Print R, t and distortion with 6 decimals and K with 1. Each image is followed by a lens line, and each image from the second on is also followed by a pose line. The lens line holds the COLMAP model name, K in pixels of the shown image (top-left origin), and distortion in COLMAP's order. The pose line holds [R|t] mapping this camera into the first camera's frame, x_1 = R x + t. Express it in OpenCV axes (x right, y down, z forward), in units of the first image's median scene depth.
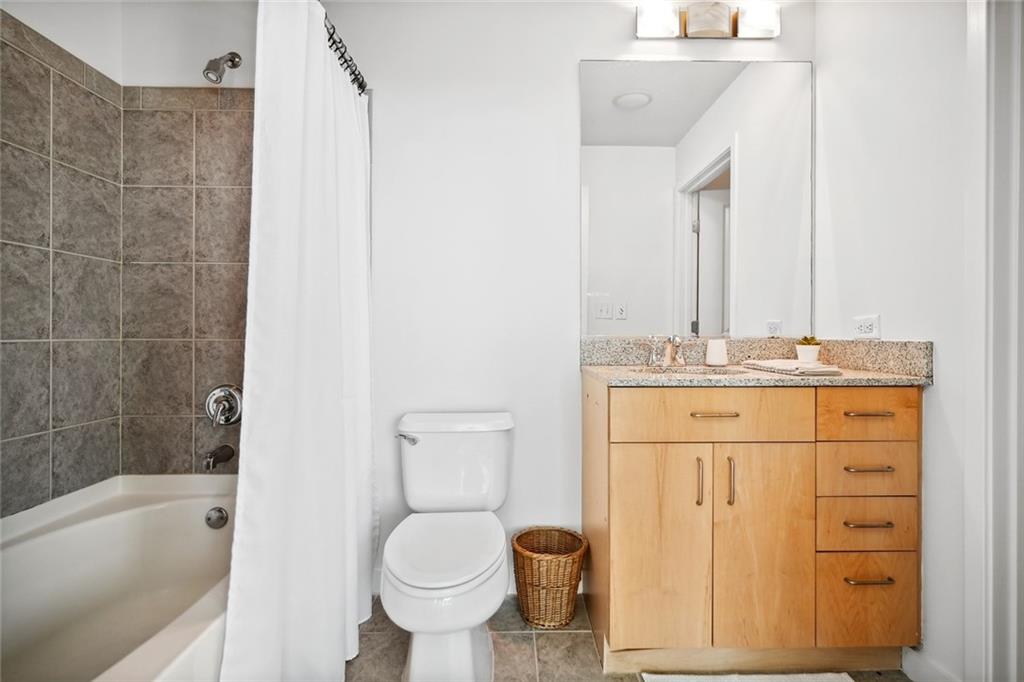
lens RADIAL K [[496.5, 0, 512.5], [0, 496.5, 337.0], [0, 0, 1]] dist [-0.005803, 0.001871]
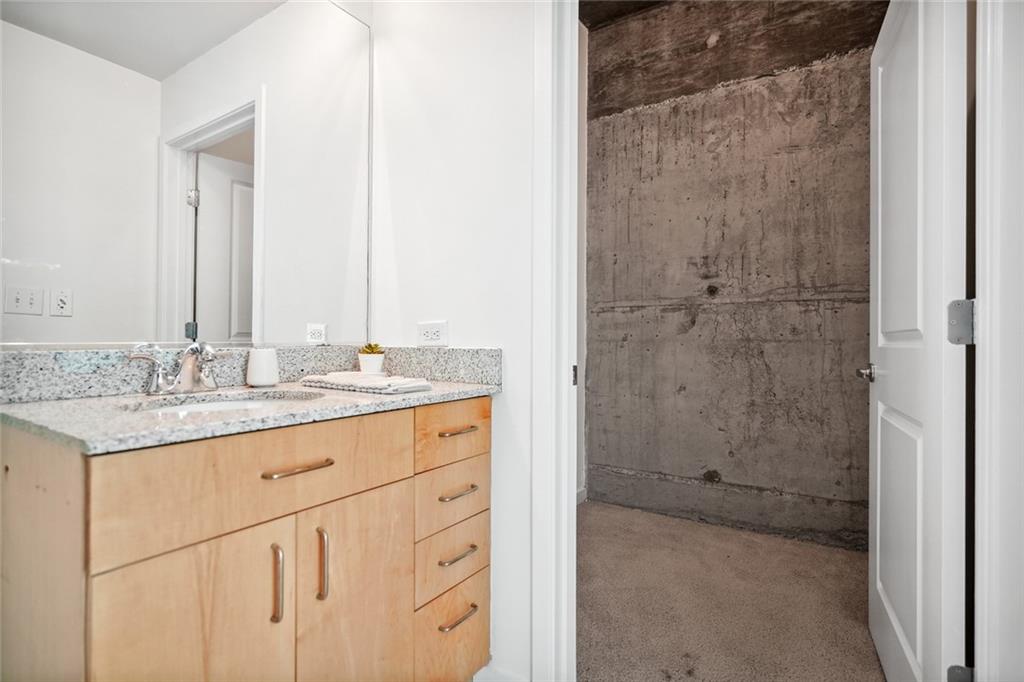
lens RADIAL K [[496.5, 0, 514.6], [0, 496.5, 340.0], [0, 0, 1]] dist [-0.005803, 0.001871]
pose [[0.554499, 0.001340, 0.832183, 0.029983], [0.002168, 0.999993, -0.003055, -0.005281], [-0.832181, 0.003498, 0.554492, 0.391589]]
